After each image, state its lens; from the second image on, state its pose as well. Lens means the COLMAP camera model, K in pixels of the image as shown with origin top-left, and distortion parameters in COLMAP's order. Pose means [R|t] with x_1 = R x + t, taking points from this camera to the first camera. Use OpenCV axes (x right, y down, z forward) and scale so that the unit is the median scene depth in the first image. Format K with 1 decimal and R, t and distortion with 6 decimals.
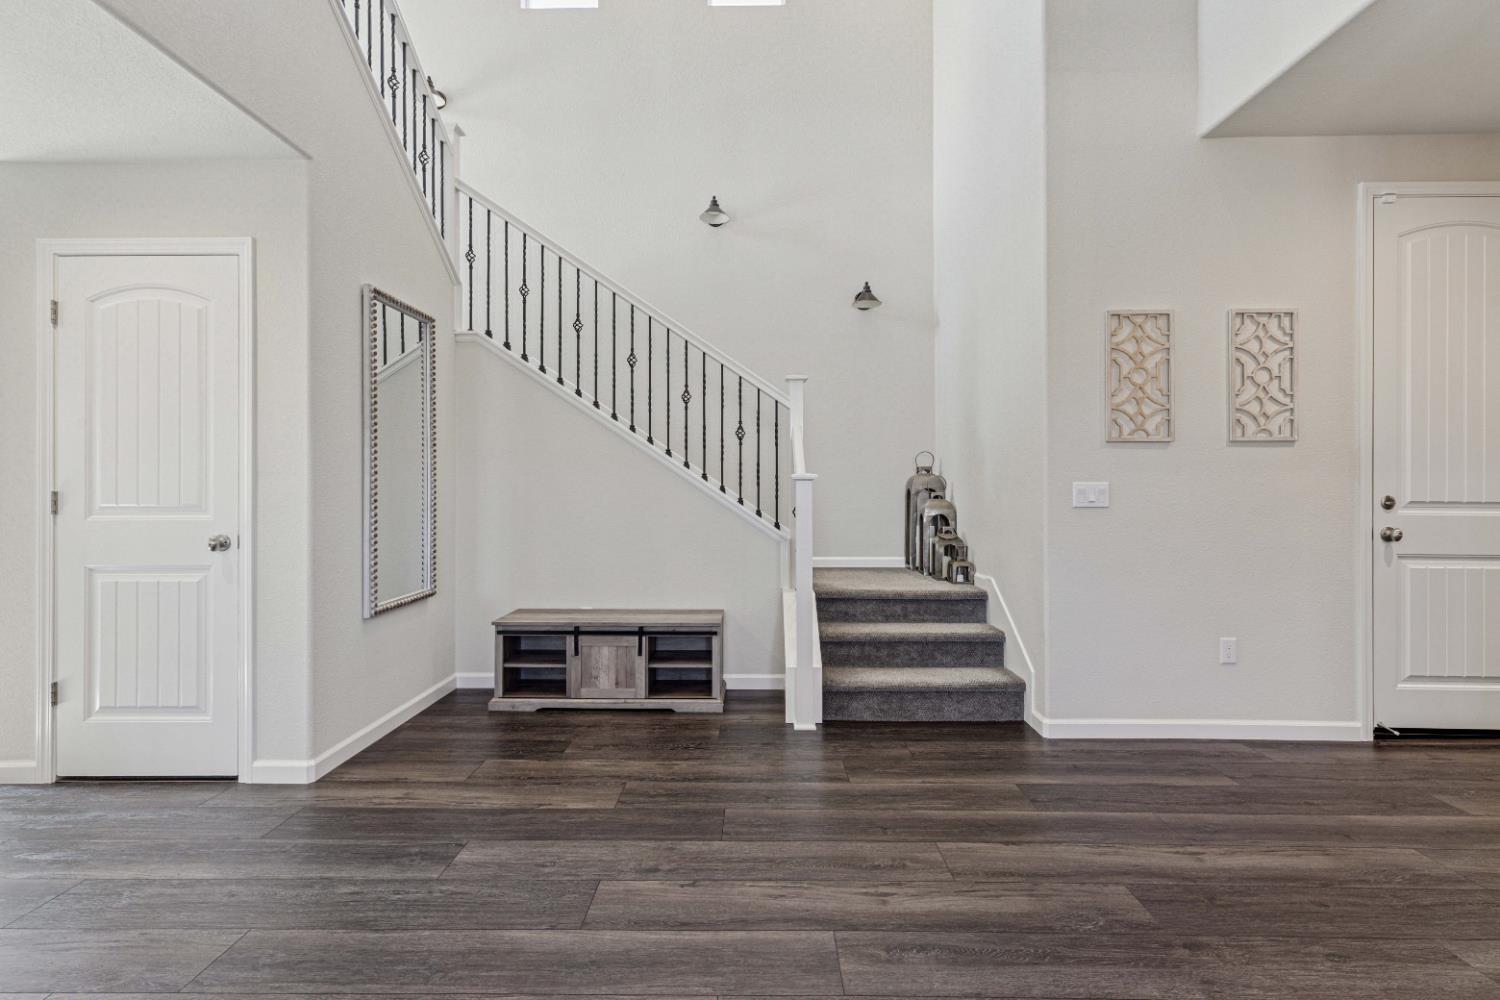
lens RADIAL K [[672.4, 0, 750.0], [0, 672.4, 500.0], [0, 0, 1]] dist [0.000607, -0.000228]
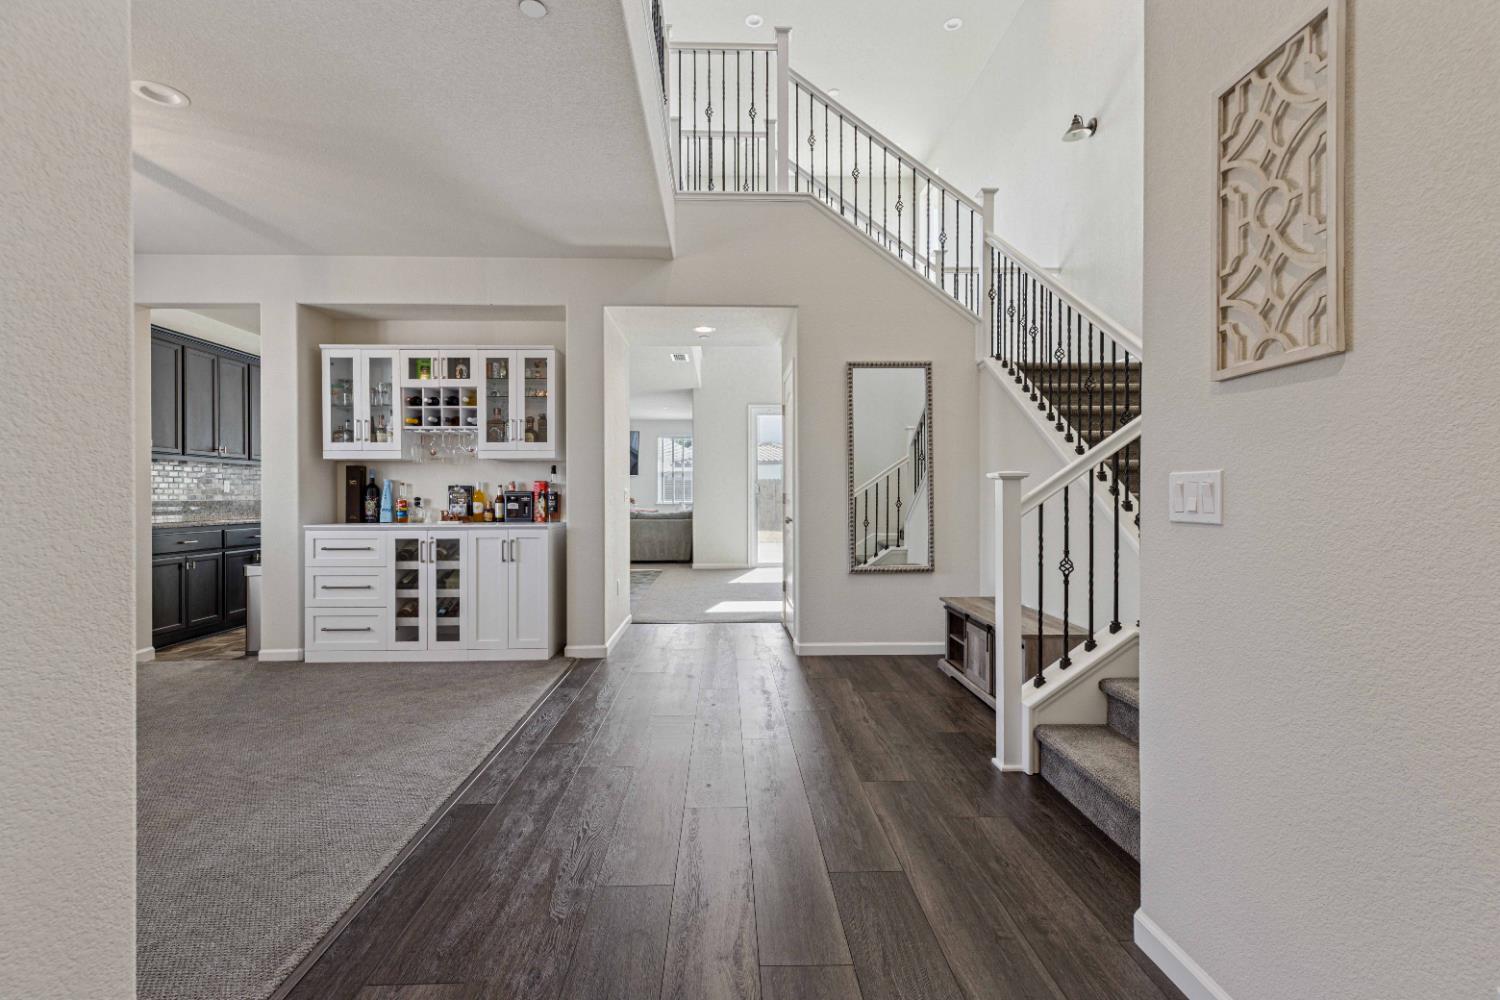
lens RADIAL K [[672.4, 0, 750.0], [0, 672.4, 500.0], [0, 0, 1]] dist [0.000607, -0.000228]
pose [[0.060889, 0.006564, -0.998123, 1.028711], [-0.003038, 0.999975, 0.006391, -0.006014], [0.998140, 0.002643, 0.060908, 0.697896]]
